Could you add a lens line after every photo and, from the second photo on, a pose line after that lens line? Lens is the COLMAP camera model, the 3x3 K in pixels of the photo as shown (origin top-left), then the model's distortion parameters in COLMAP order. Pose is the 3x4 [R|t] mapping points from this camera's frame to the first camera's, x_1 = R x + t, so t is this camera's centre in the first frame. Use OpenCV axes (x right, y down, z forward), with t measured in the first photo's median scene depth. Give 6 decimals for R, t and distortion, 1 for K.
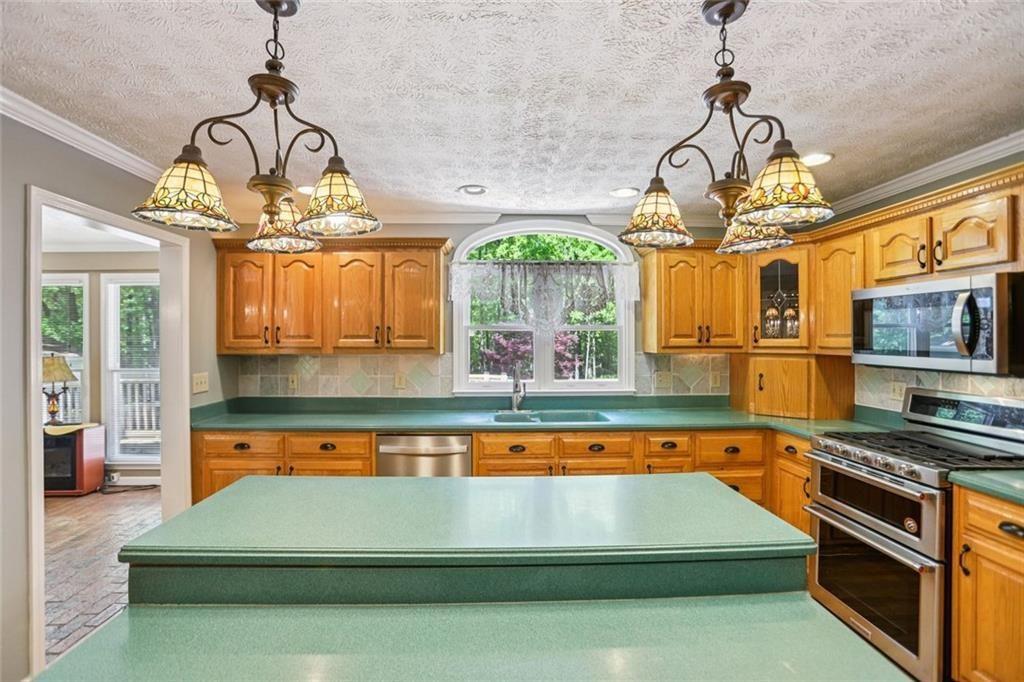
lens RADIAL K [[473.6, 0, 509.2], [0, 473.6, 340.7], [0, 0, 1]] dist [-0.077297, 0.033428]
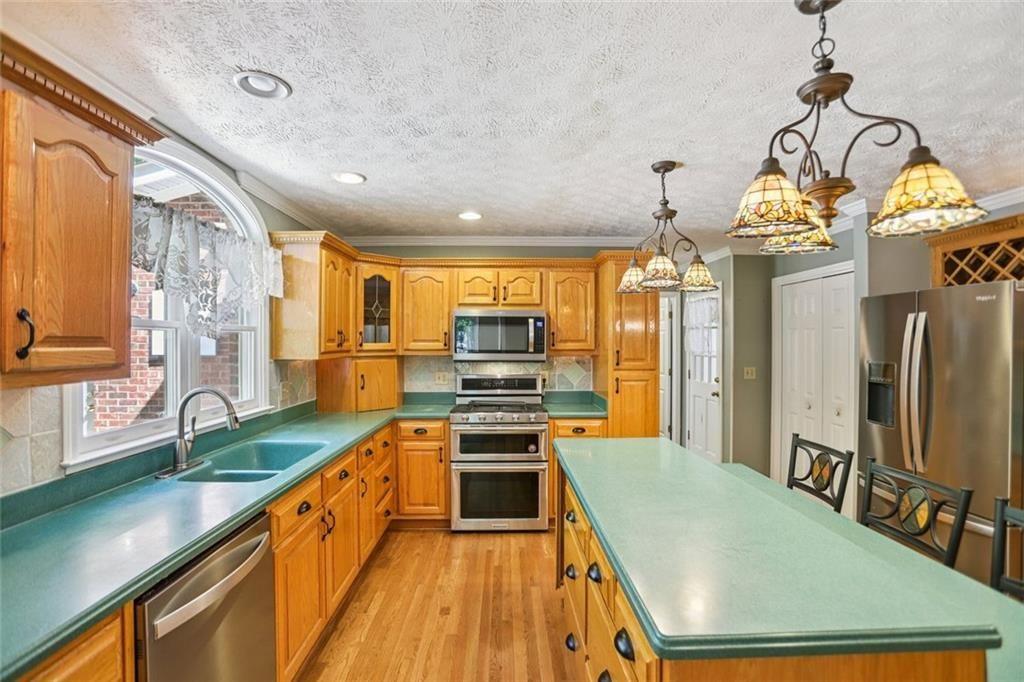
lens RADIAL K [[473.6, 0, 509.2], [0, 473.6, 340.7], [0, 0, 1]] dist [-0.077297, 0.033428]
pose [[0.022103, 0.002990, 0.999751, -0.581664], [0.004021, 0.999987, -0.003079, -0.004821], [-0.999748, 0.004088, 0.022091, 0.630042]]
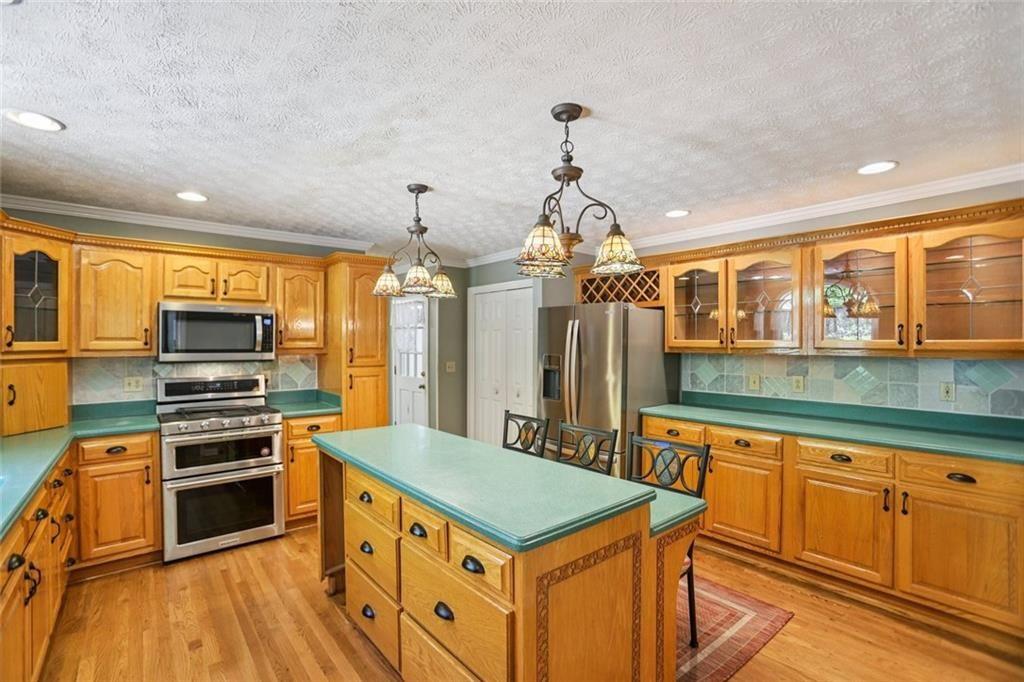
lens RADIAL K [[473.6, 0, 509.2], [0, 473.6, 340.7], [0, 0, 1]] dist [-0.077297, 0.033428]
pose [[-0.611927, 0.001414, 0.790913, -0.624395], [0.004244, 0.999990, 0.001496, -0.003236], [-0.790903, 0.004272, -0.611926, 0.802944]]
